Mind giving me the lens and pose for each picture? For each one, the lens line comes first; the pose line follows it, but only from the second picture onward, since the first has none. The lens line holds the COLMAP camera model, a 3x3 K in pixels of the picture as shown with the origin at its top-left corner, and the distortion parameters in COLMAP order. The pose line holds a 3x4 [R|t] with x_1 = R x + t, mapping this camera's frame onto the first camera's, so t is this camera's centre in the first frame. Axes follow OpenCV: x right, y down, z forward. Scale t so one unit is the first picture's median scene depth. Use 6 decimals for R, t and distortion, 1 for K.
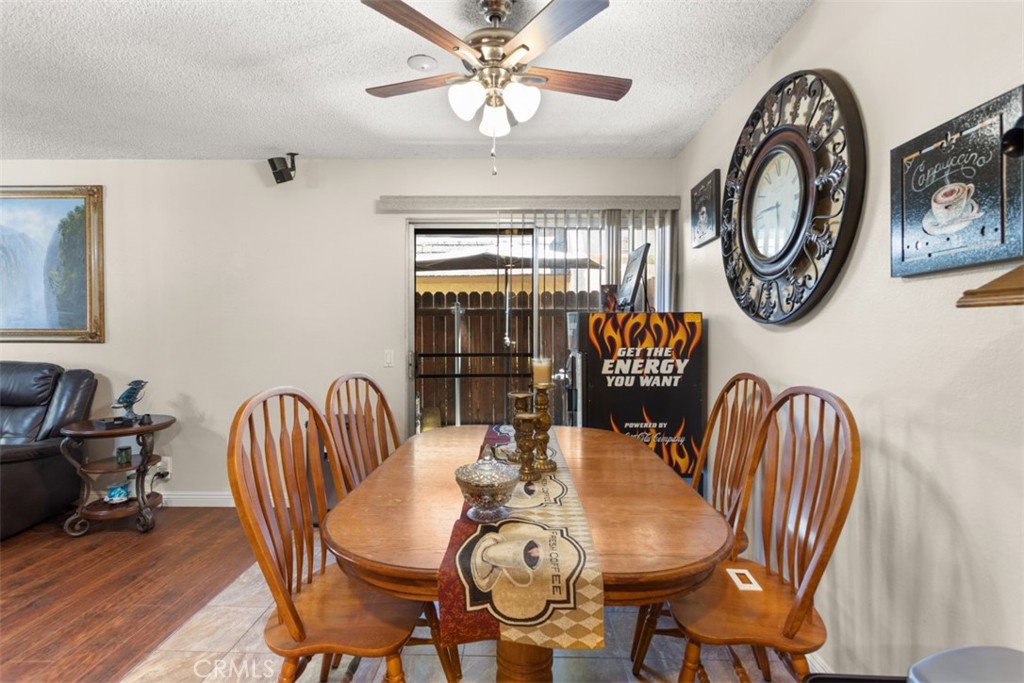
lens RADIAL K [[483.6, 0, 512.5], [0, 483.6, 338.4], [0, 0, 1]] dist [-0.000672, 0.000785]
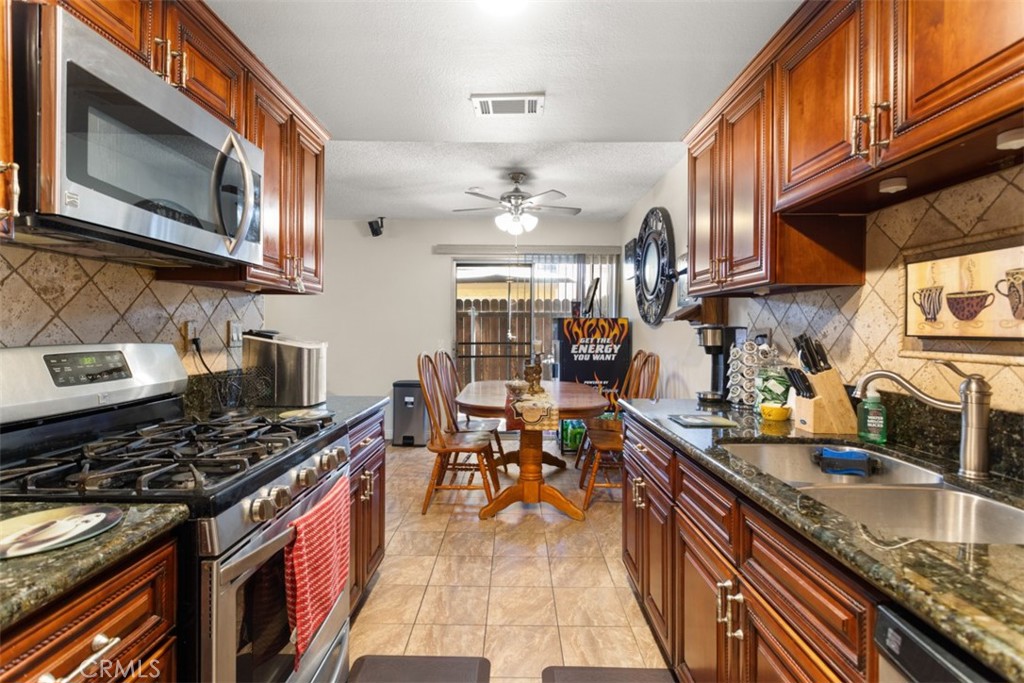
lens RADIAL K [[483.6, 0, 509.9], [0, 483.6, 333.9], [0, 0, 1]] dist [-0.000672, 0.000785]
pose [[0.999892, 0.003836, 0.014163, -0.057828], [-0.003790, 0.999988, -0.003250, 0.010512], [-0.014175, 0.003196, 0.999894, -0.707728]]
